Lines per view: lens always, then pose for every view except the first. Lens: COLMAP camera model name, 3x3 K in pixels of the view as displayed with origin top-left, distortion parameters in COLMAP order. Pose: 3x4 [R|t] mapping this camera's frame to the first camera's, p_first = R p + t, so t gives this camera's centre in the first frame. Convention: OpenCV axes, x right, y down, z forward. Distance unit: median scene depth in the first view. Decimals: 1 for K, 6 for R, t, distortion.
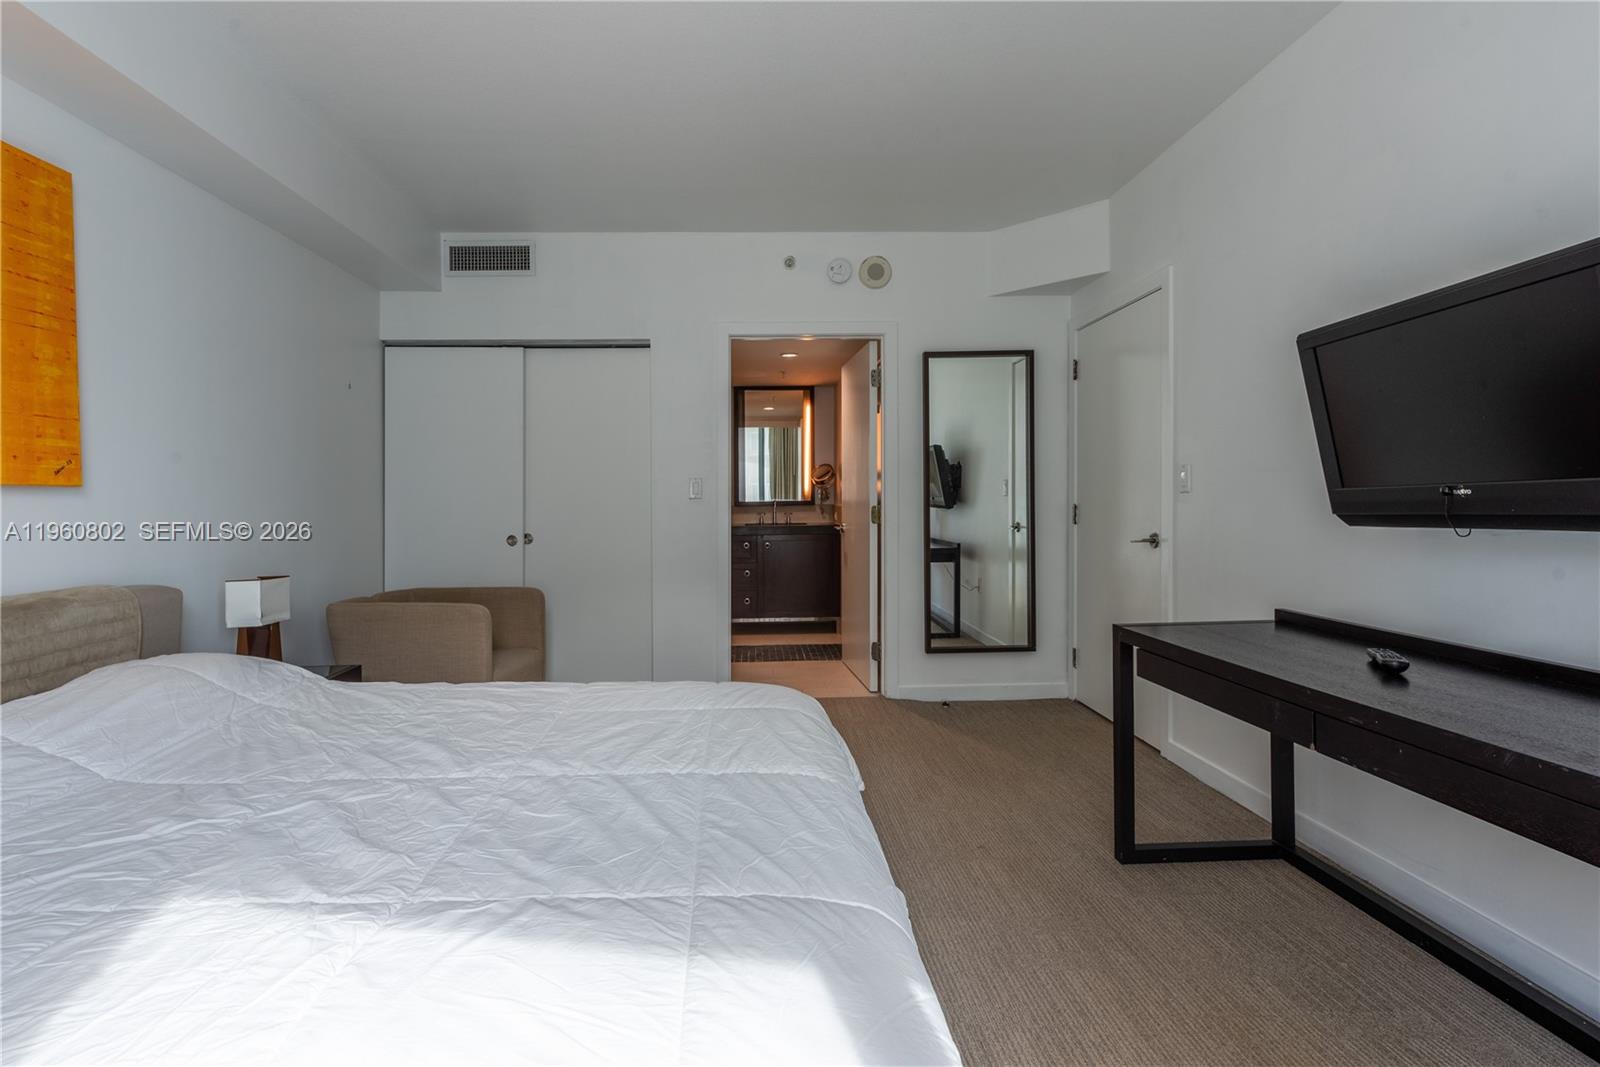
lens RADIAL K [[735.3, 0, 797.4], [0, 735.3, 527.0], [0, 0, 1]] dist [-0.001322, -0.000080]
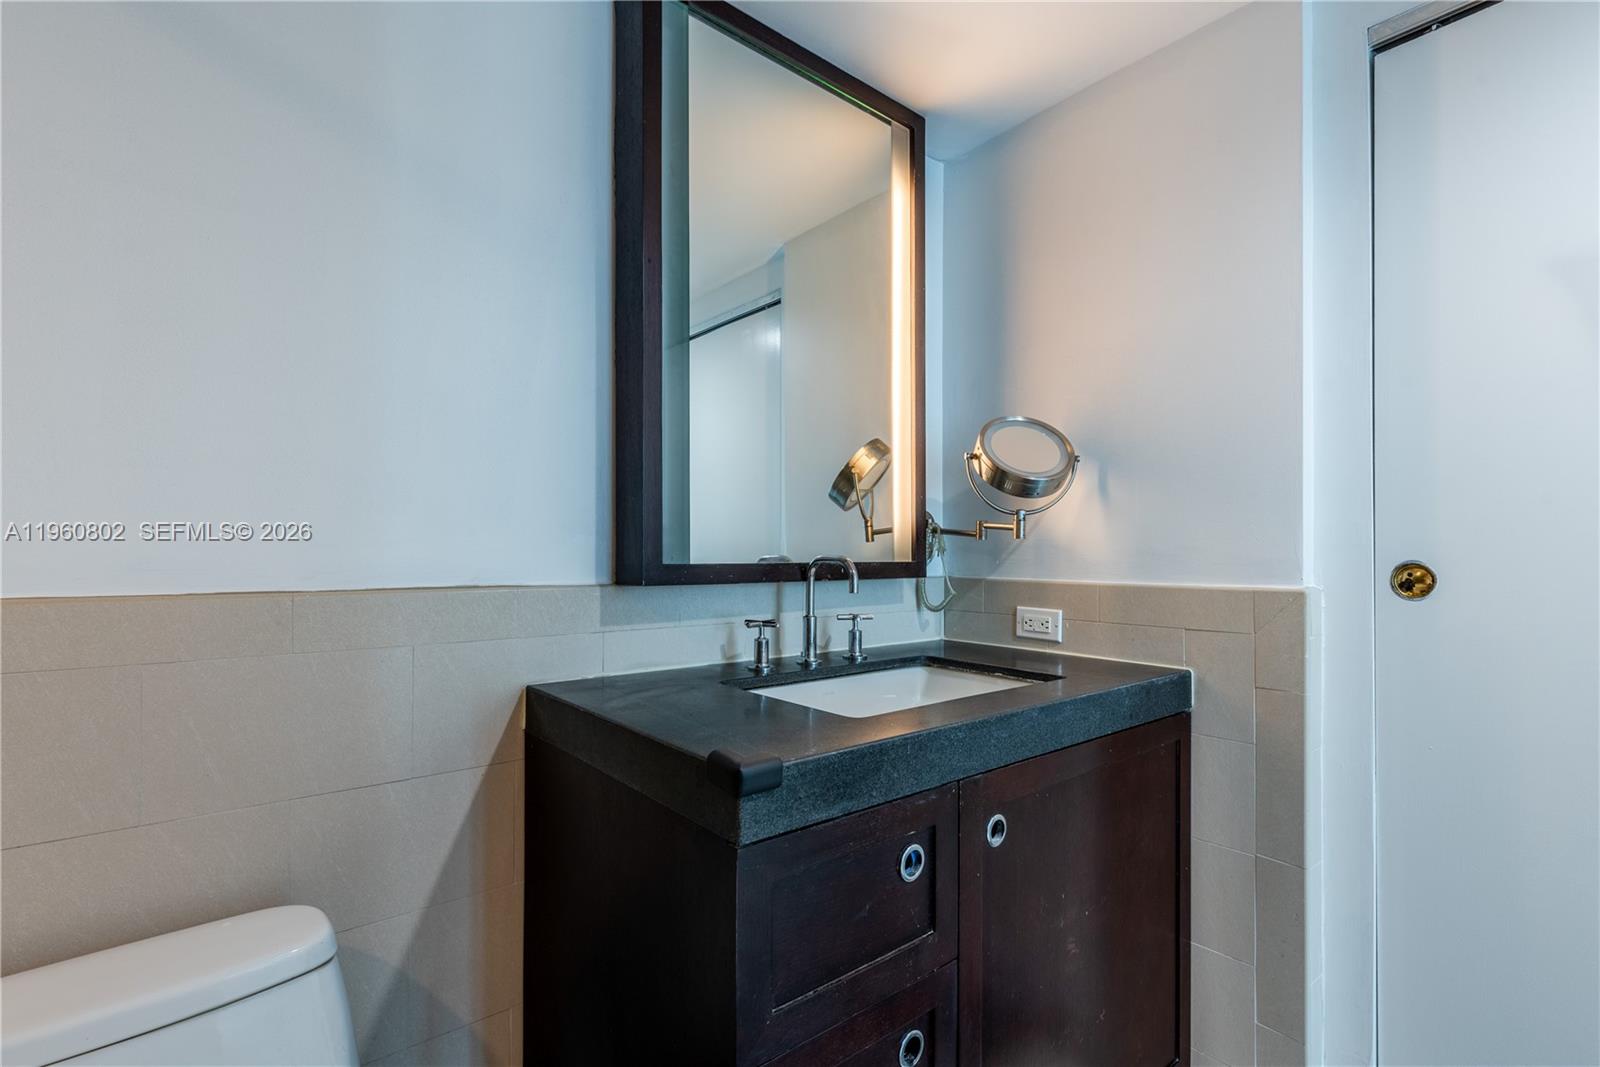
lens RADIAL K [[735.3, 0, 797.1], [0, 735.3, 538.5], [0, 0, 1]] dist [-0.001322, -0.000080]
pose [[0.788809, 0.014410, 0.614470, -0.167882], [-0.006205, 0.999861, -0.015483, -0.038230], [-0.614607, 0.008400, 0.788789, 0.814810]]
